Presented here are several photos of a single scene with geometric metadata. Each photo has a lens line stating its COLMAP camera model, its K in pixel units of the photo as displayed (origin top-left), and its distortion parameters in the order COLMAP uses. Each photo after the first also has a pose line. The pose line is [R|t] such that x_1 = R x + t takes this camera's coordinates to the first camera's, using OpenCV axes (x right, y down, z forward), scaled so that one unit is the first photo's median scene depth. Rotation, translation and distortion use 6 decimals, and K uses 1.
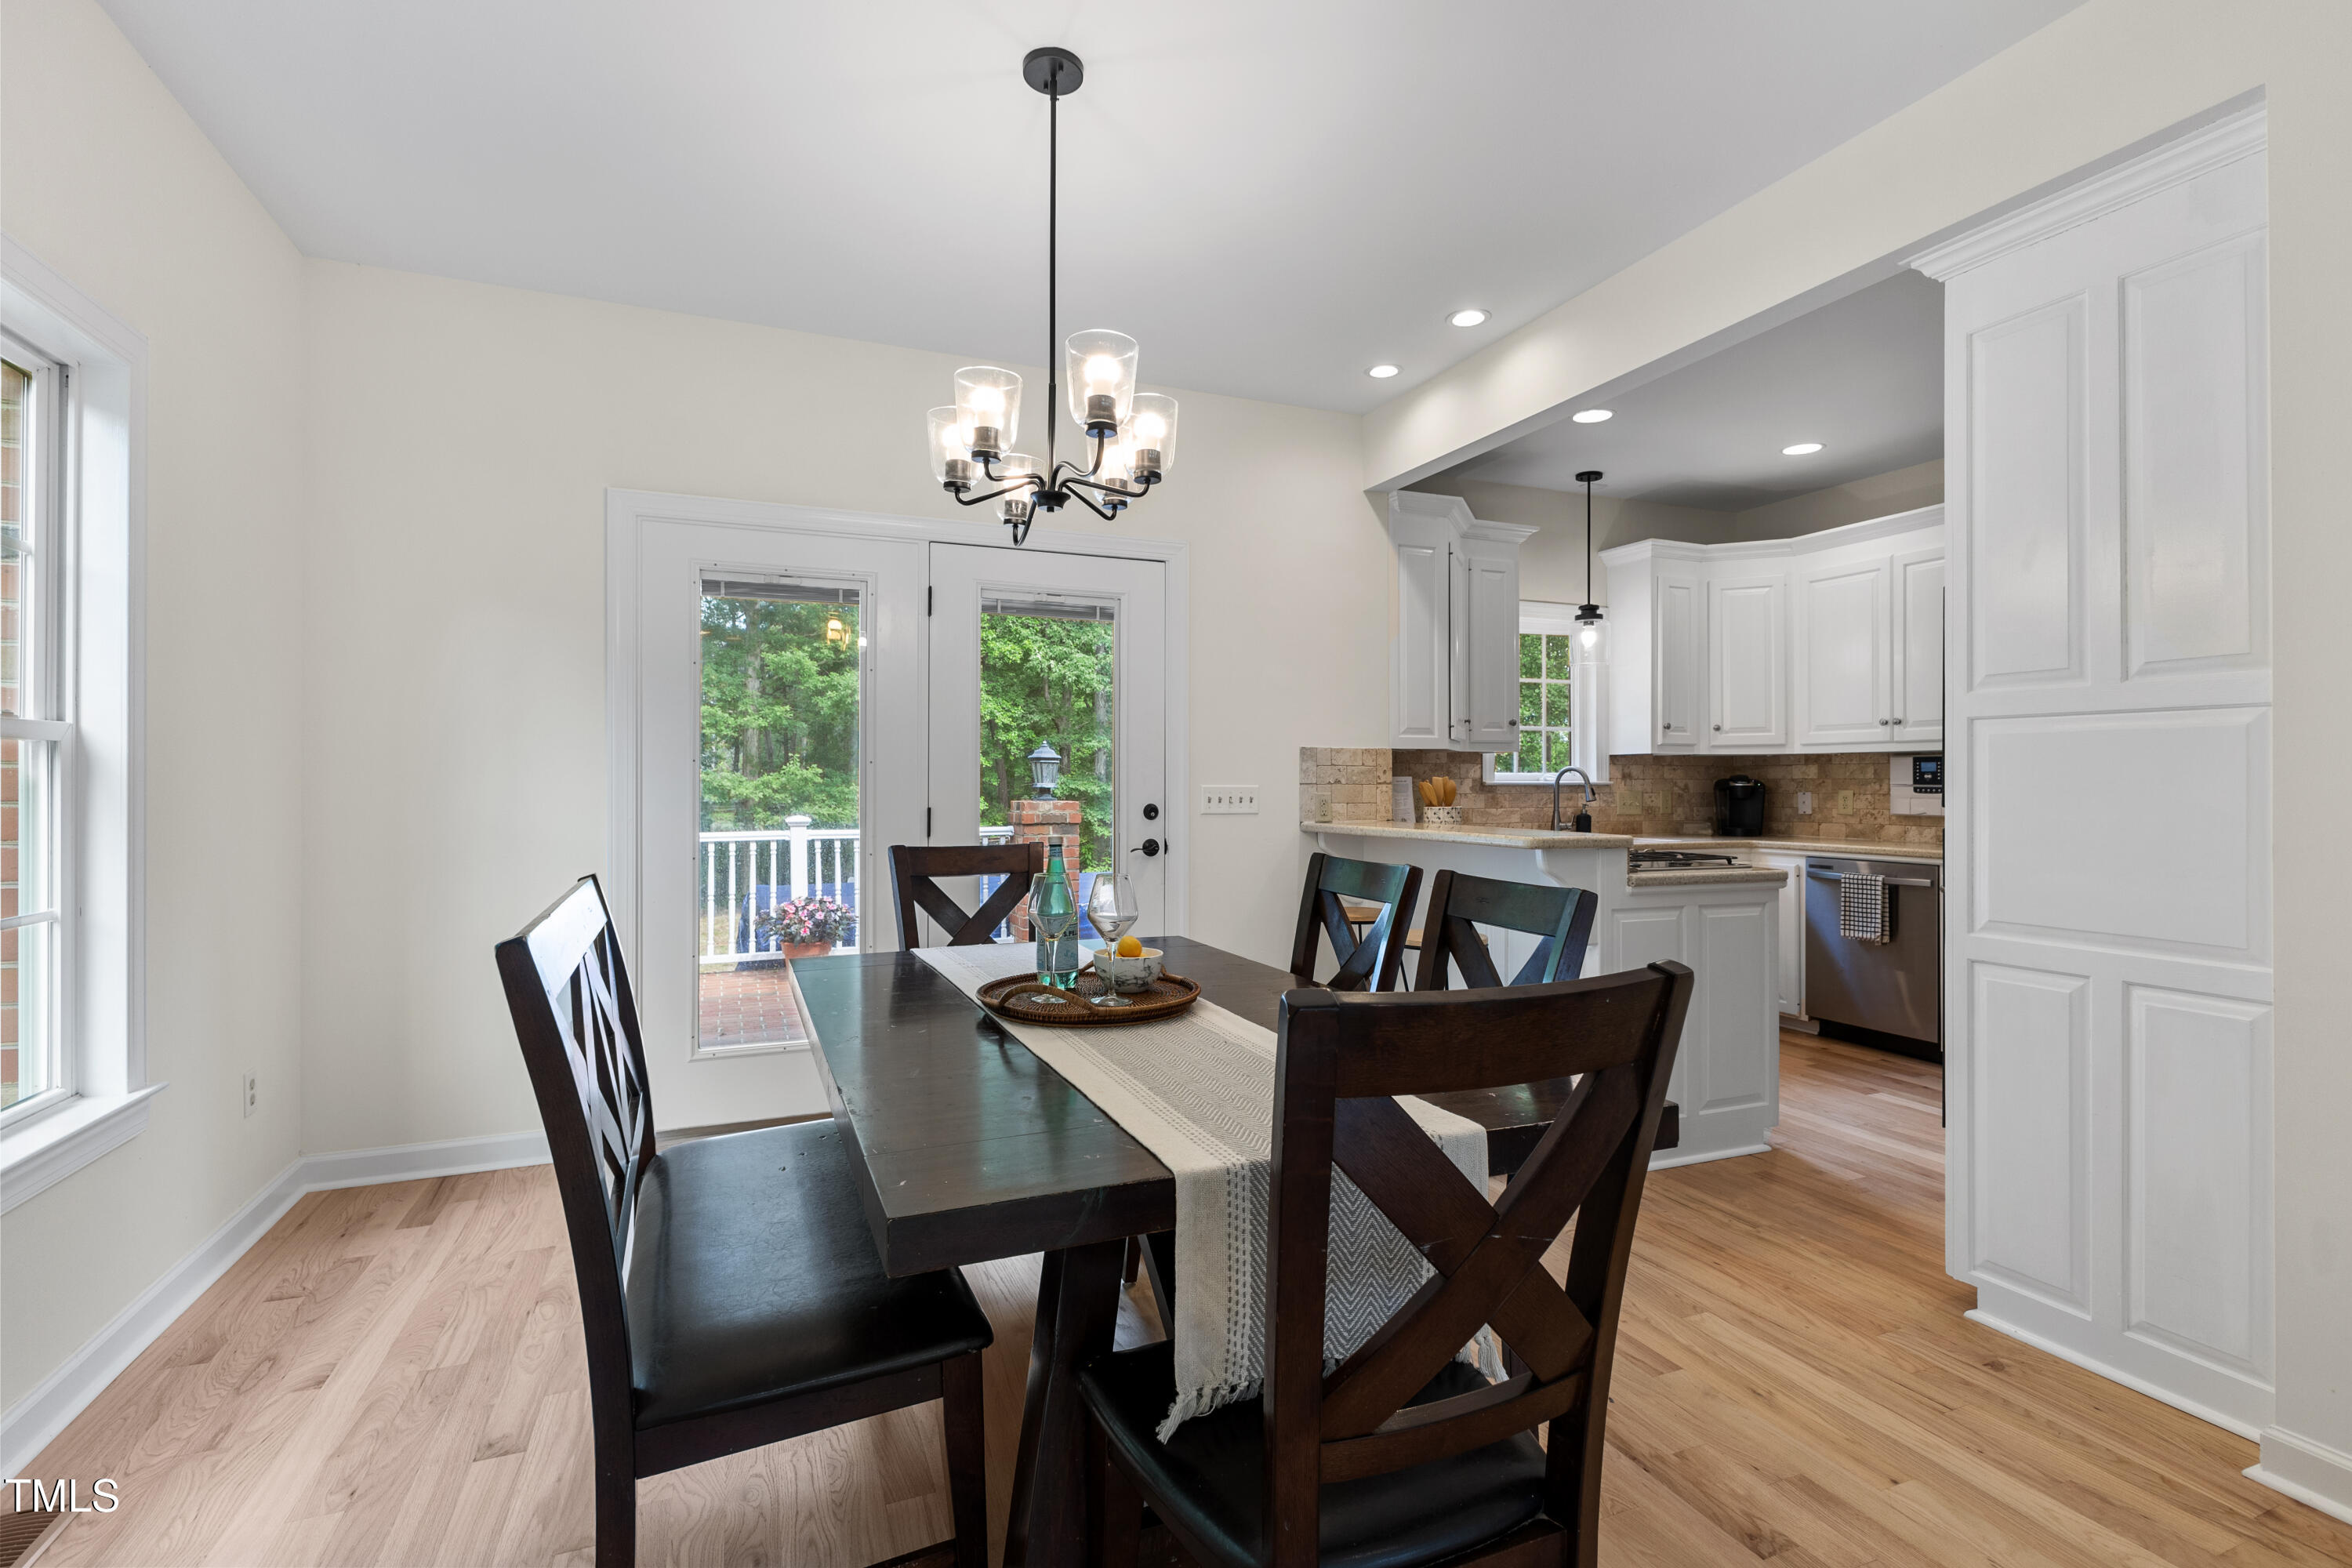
lens RADIAL K [[1088.0, 0, 1176.0], [0, 1088.0, 784.0], [0, 0, 1]] dist [0.002760, 0.000308]
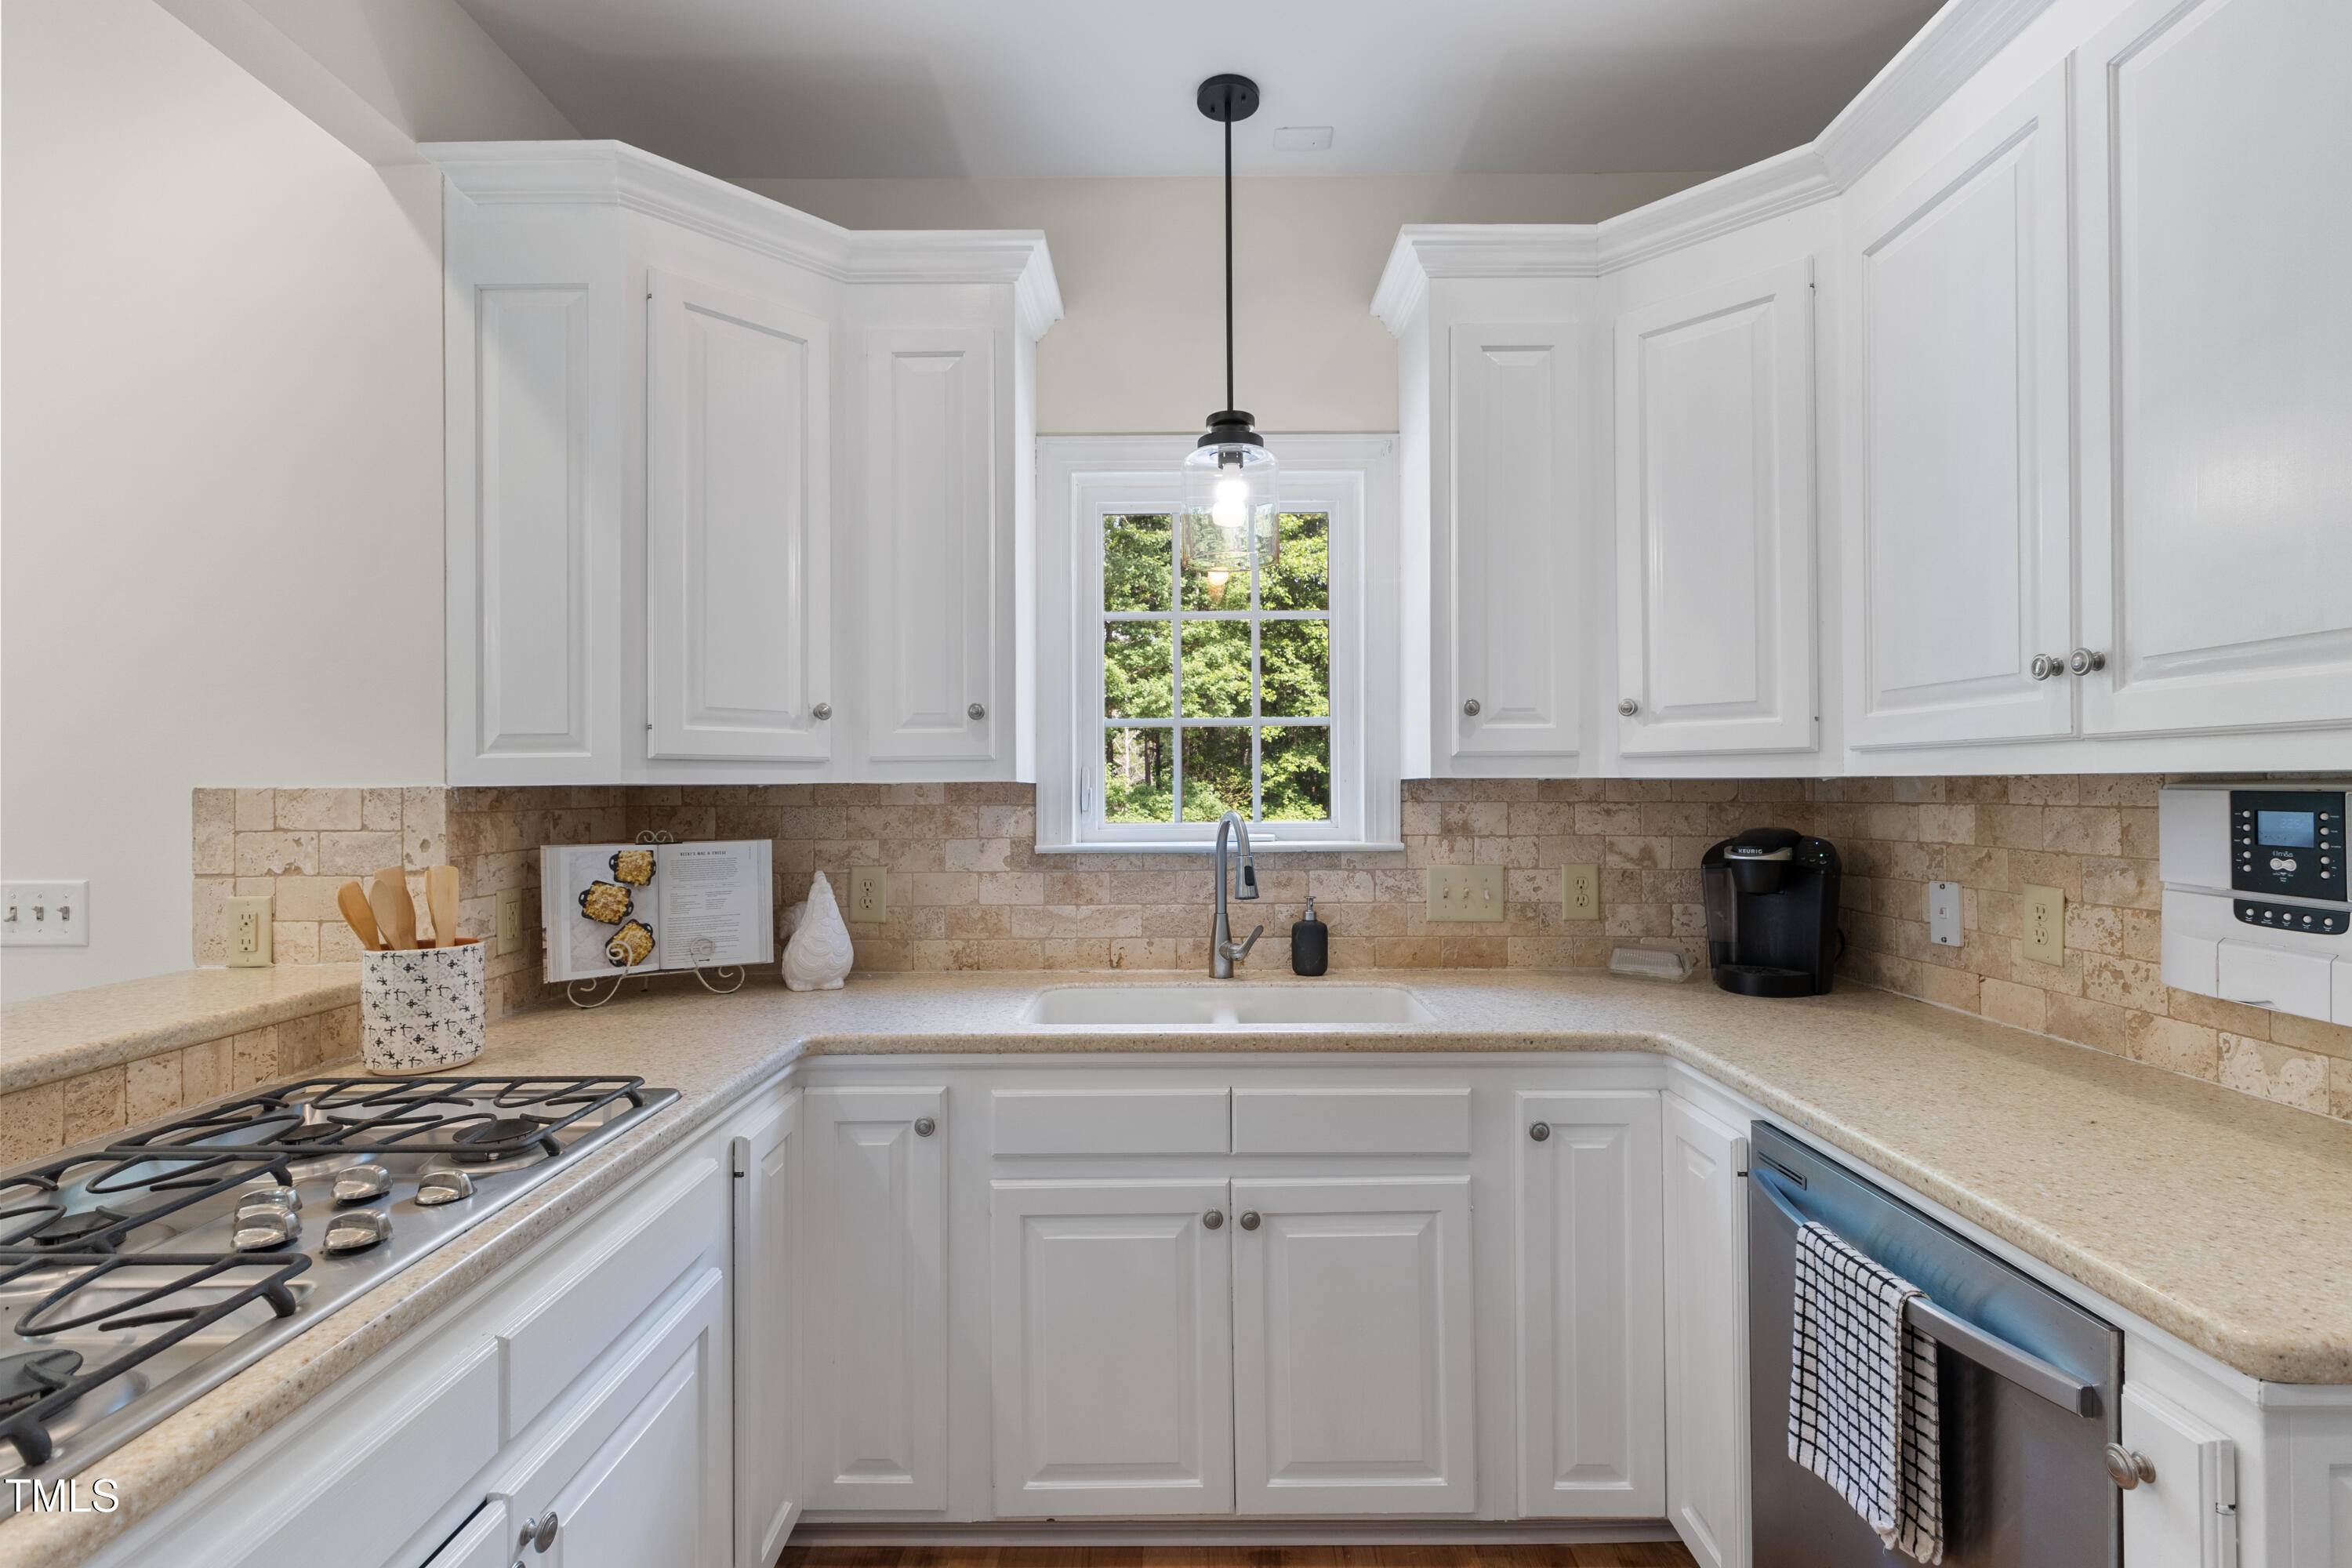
lens RADIAL K [[1090.2, 0, 1176.0], [0, 1090.2, 784.0], [0, 0, 1]] dist [0.001491, -0.000479]
pose [[0.922651, -0.007078, -0.385572, 0.504504], [0.006080, 0.999974, -0.003808, -0.025305], [0.385589, 0.001170, 0.922670, 0.604137]]
